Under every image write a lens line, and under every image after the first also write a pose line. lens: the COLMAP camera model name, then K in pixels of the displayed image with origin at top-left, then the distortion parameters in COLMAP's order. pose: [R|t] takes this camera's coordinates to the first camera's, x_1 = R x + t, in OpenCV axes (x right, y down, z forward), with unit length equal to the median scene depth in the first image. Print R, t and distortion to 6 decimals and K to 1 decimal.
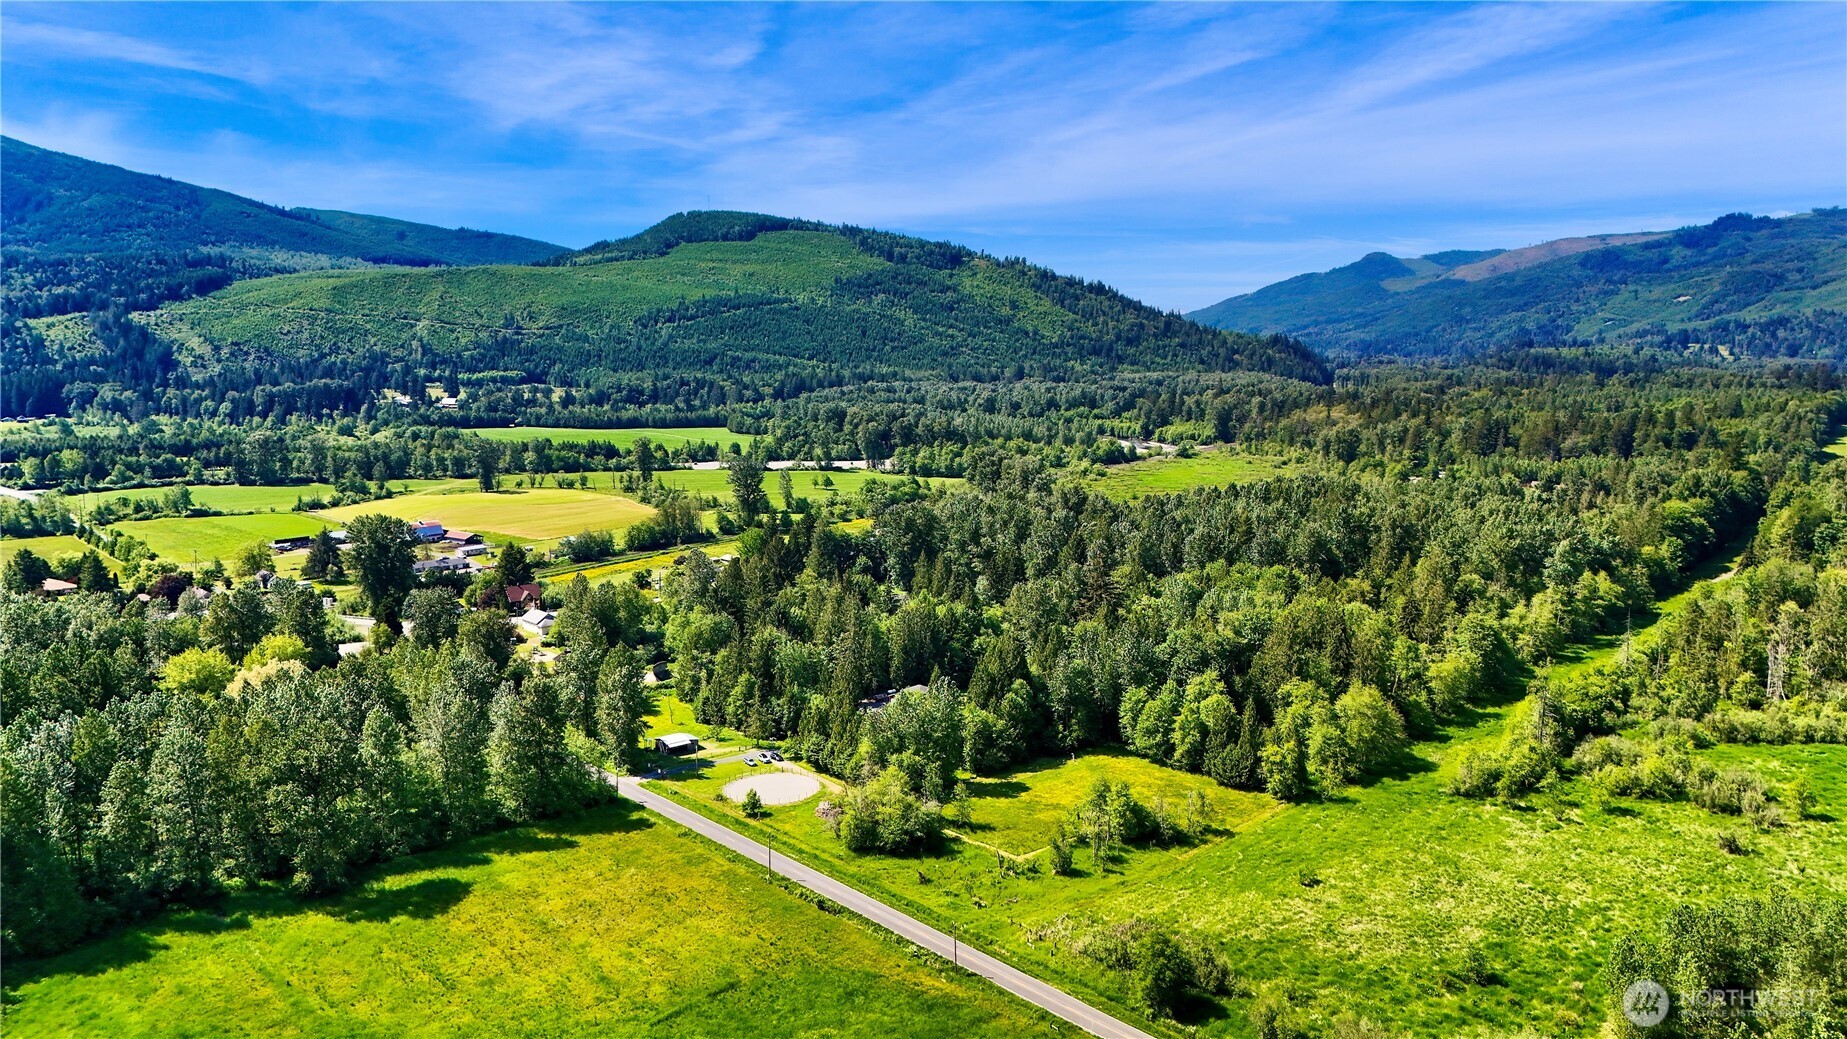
lens RADIAL K [[1344.1, 0, 931.9], [0, 1344.1, 519.0], [0, 0, 1]] dist [0.055688, -0.044897]
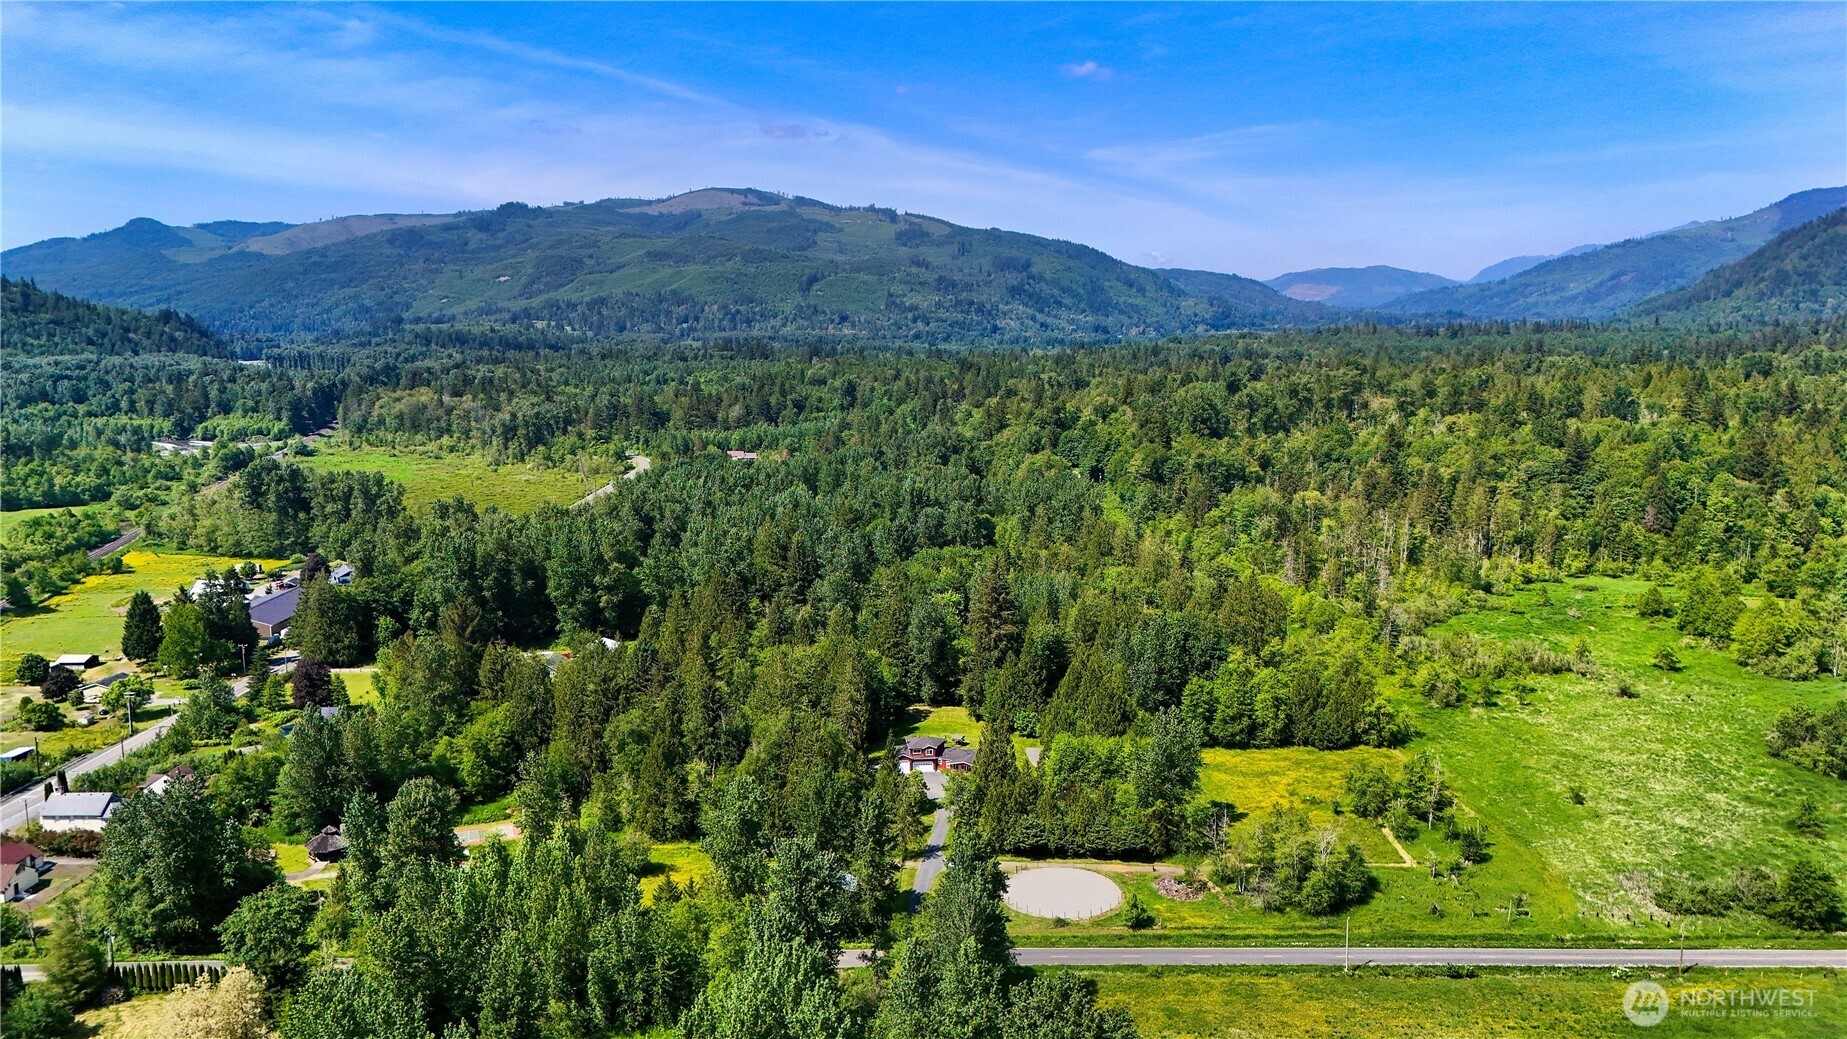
lens RADIAL K [[1344.1, 0, 924.2], [0, 1344.1, 521.9], [0, 0, 1]] dist [0.055688, -0.044897]
pose [[0.663370, -0.116972, 0.739093, -0.099070], [0.102815, 0.992587, 0.064810, -0.010055], [-0.741195, 0.032997, 0.670479, 0.071118]]
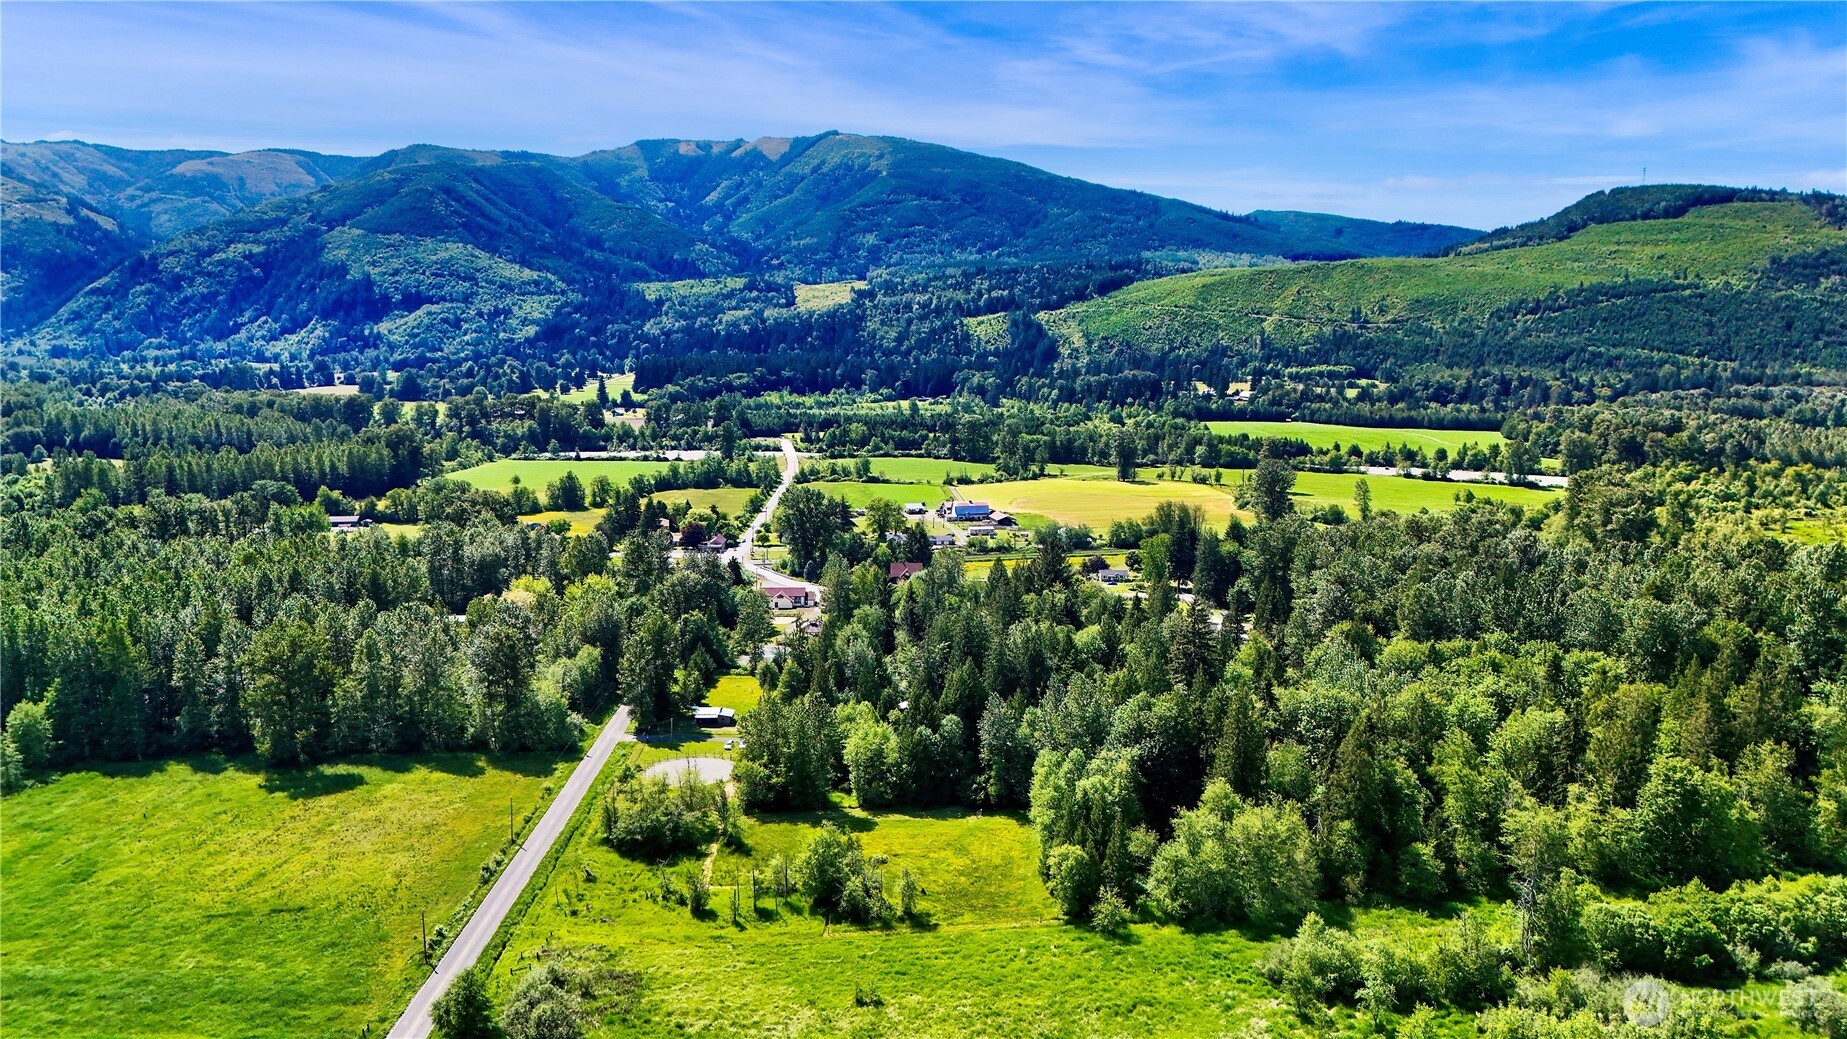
lens RADIAL K [[1344.1, 0, 922.5], [0, 1344.1, 527.0], [0, 0, 1]] dist [0.055688, -0.044897]
pose [[0.768586, 0.095030, -0.632649, 0.088849], [-0.088682, 0.995185, 0.041749, -0.006005], [0.633570, 0.024017, 0.773312, 0.042773]]
